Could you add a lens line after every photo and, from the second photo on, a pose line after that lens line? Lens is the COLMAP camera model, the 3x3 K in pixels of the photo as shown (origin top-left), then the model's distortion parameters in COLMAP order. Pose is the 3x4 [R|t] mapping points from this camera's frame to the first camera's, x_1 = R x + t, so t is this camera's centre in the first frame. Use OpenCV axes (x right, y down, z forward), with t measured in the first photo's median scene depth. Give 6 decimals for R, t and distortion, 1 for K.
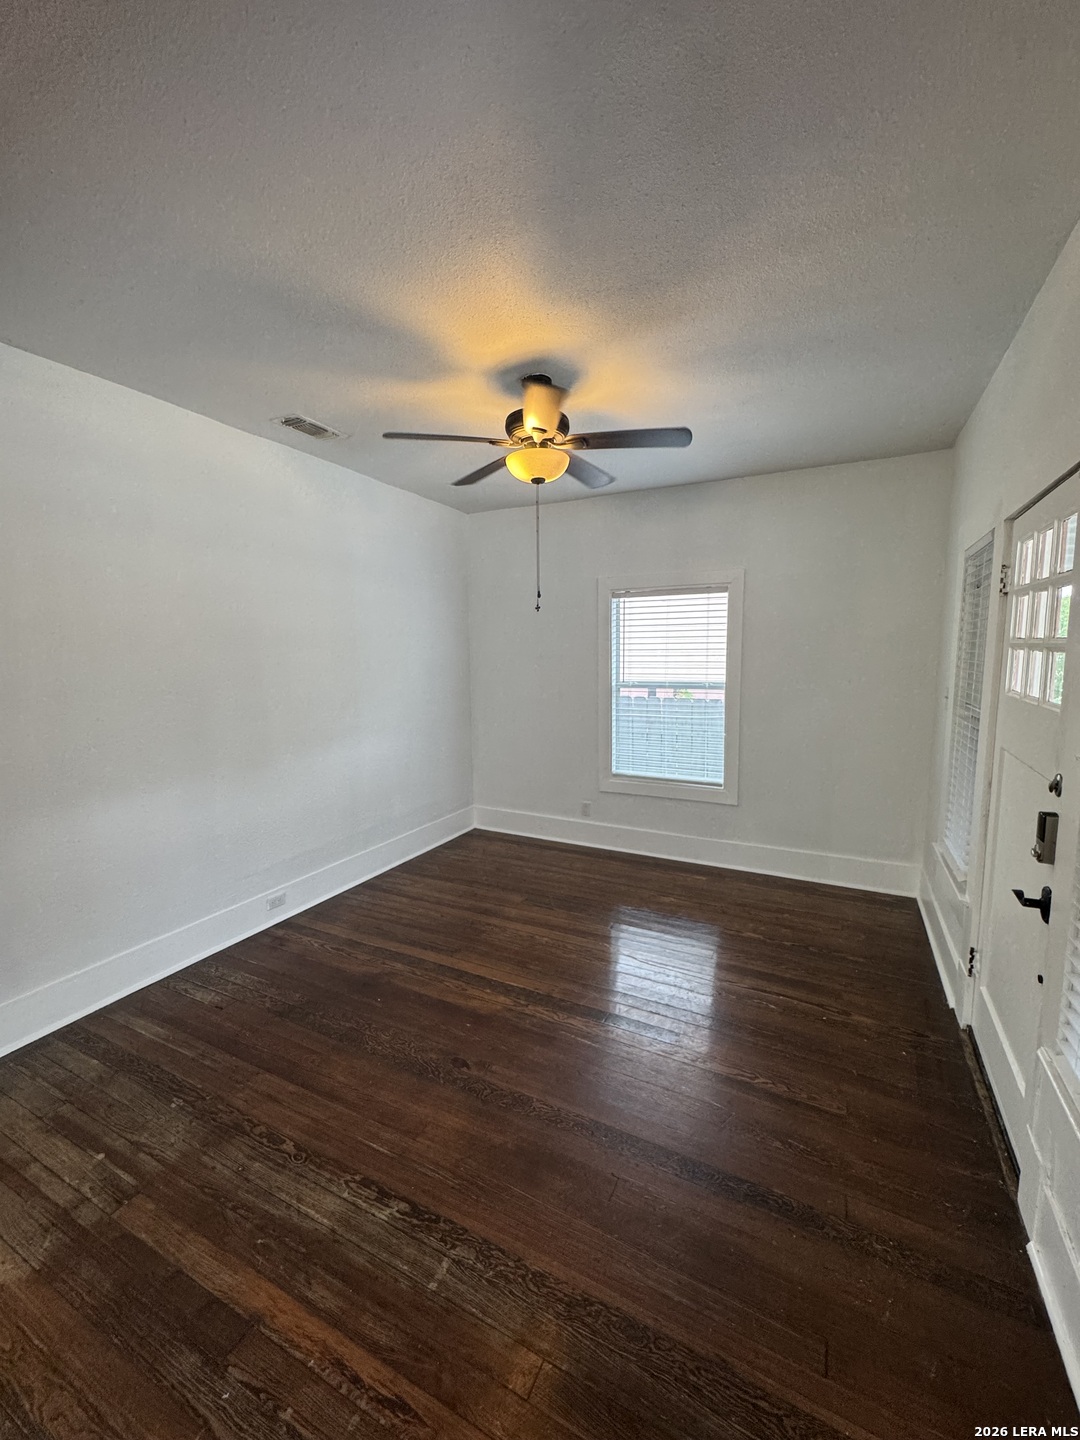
lens RADIAL K [[578.0, 0, 541.2], [0, 578.0, 710.9], [0, 0, 1]] dist [-0.005238, 0.000613]
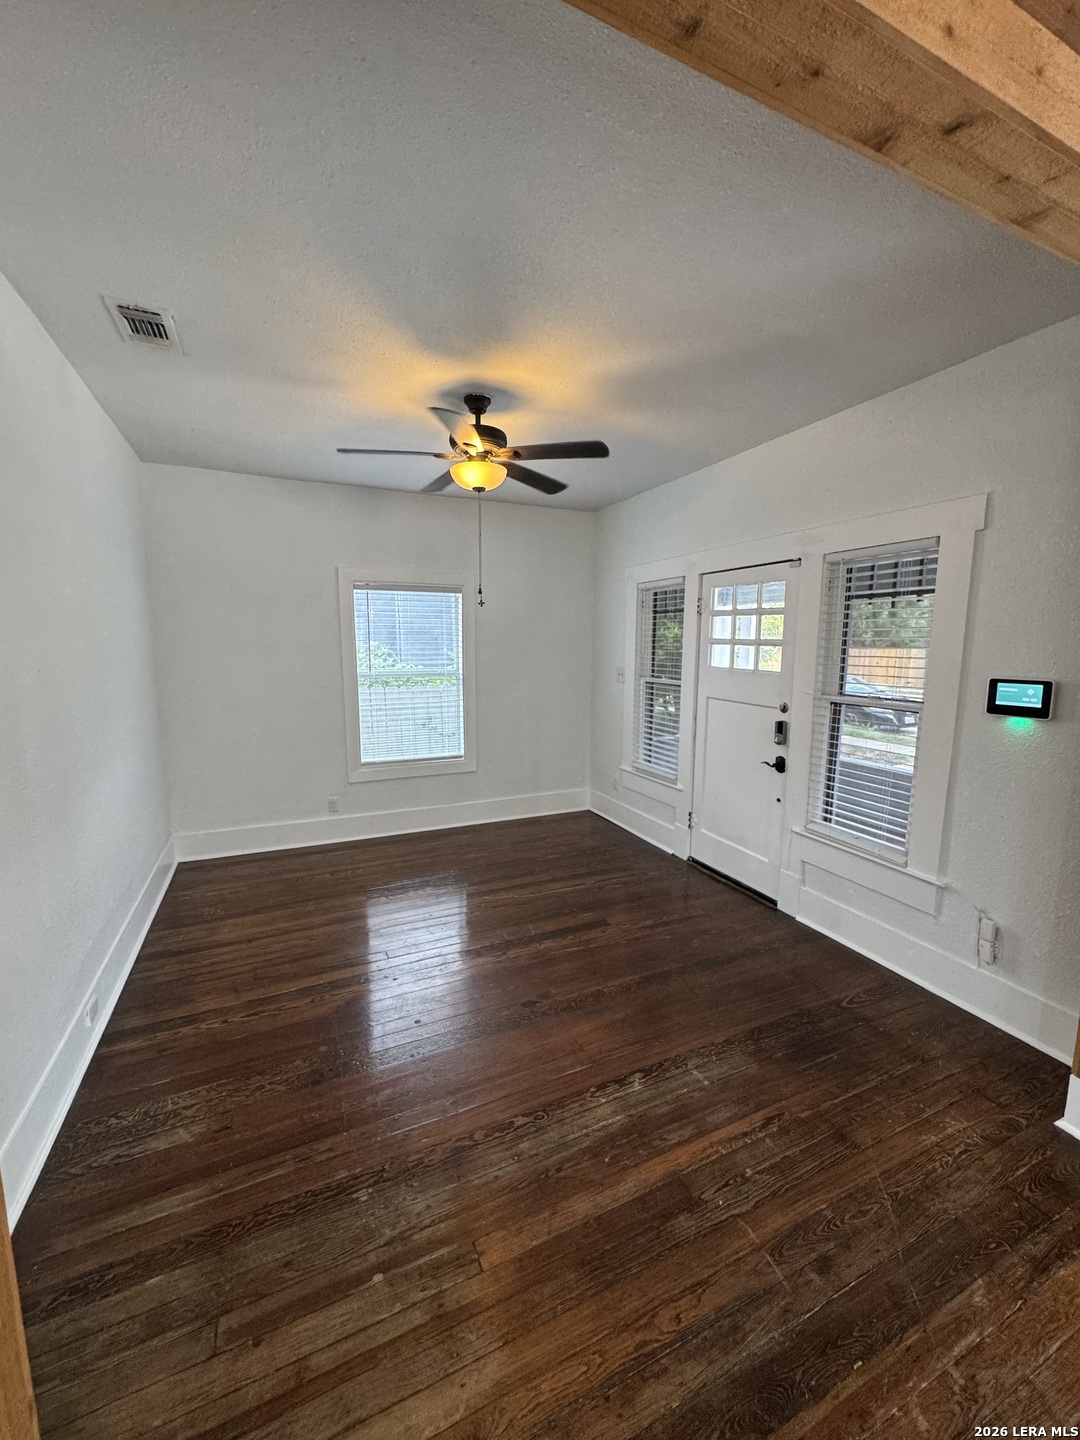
lens RADIAL K [[578.0, 0, 542.0], [0, 578.0, 712.2], [0, 0, 1]] dist [-0.005238, 0.000613]
pose [[0.620183, -0.083886, 0.779959, -1.103193], [0.070592, 0.996200, 0.051012, -0.023873], [-0.781274, 0.023422, 0.623748, 0.291064]]
